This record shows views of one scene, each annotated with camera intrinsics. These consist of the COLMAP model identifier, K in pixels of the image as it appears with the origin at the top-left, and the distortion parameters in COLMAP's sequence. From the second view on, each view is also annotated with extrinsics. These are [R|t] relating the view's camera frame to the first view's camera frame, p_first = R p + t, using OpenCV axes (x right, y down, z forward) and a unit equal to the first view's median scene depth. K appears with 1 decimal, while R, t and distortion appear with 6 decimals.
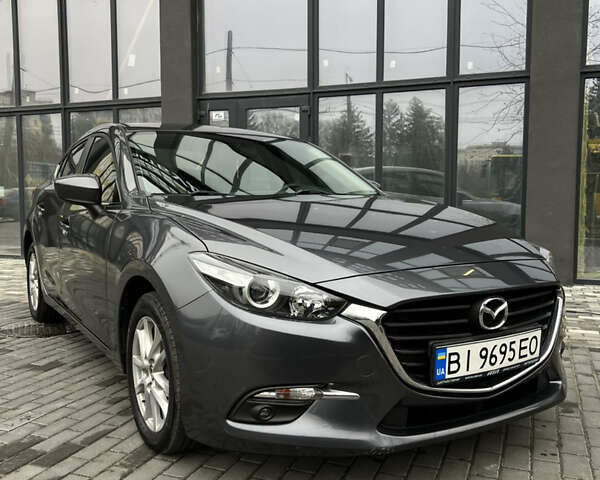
lens RADIAL K [[606.8, 0, 300.0], [0, 606.8, 240.0], [0, 0, 1]] dist [0.100498, -0.230399]
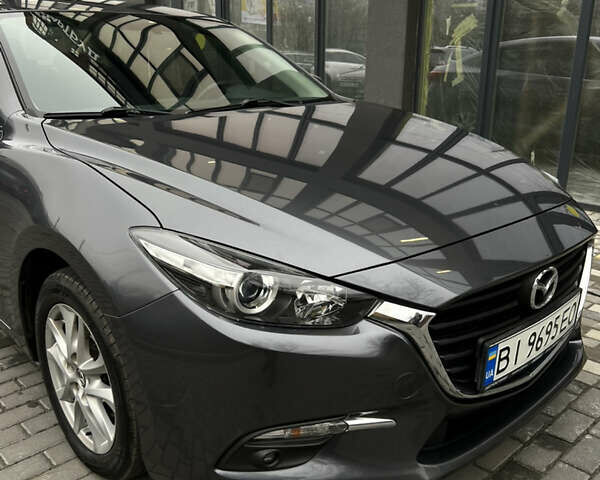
lens RADIAL K [[606.8, 0, 300.0], [0, 606.8, 240.0], [0, 0, 1]] dist [0.100498, -0.230399]
pose [[0.980847, -0.056591, 0.186380, -0.130531], [0.015511, 0.976519, 0.214874, -0.112083], [-0.194163, -0.207867, 0.958693, 0.323458]]
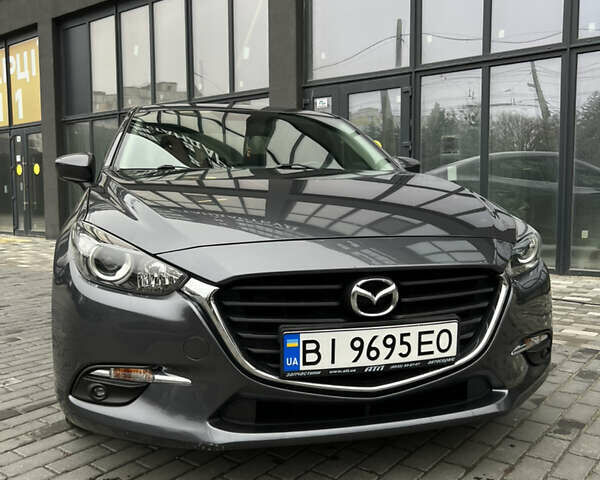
lens RADIAL K [[606.8, 0, 300.0], [0, 606.8, 240.0], [0, 0, 1]] dist [0.100498, -0.230399]
pose [[0.956001, 0.015486, -0.292954, 0.458834], [-0.013773, 0.999874, 0.007908, 0.037426], [0.293039, -0.003525, 0.956094, 0.184292]]
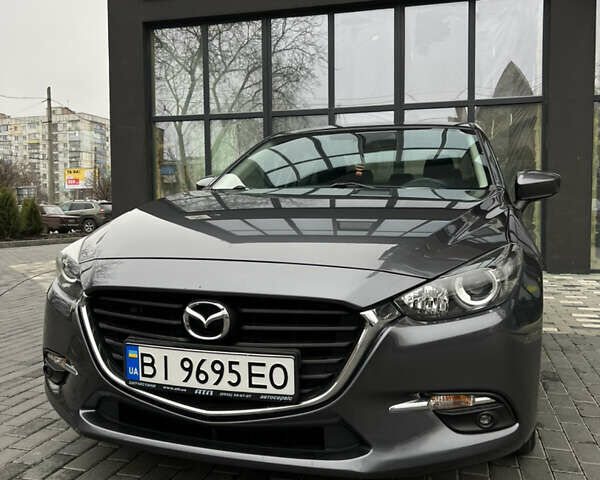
lens RADIAL K [[606.8, 0, 300.0], [0, 606.8, 240.0], [0, 0, 1]] dist [0.100498, -0.230399]
pose [[0.630780, 0.040115, -0.774924, 1.030569], [-0.067534, 0.997711, -0.003323, 0.005086], [0.773018, 0.054430, 0.632045, 0.568926]]
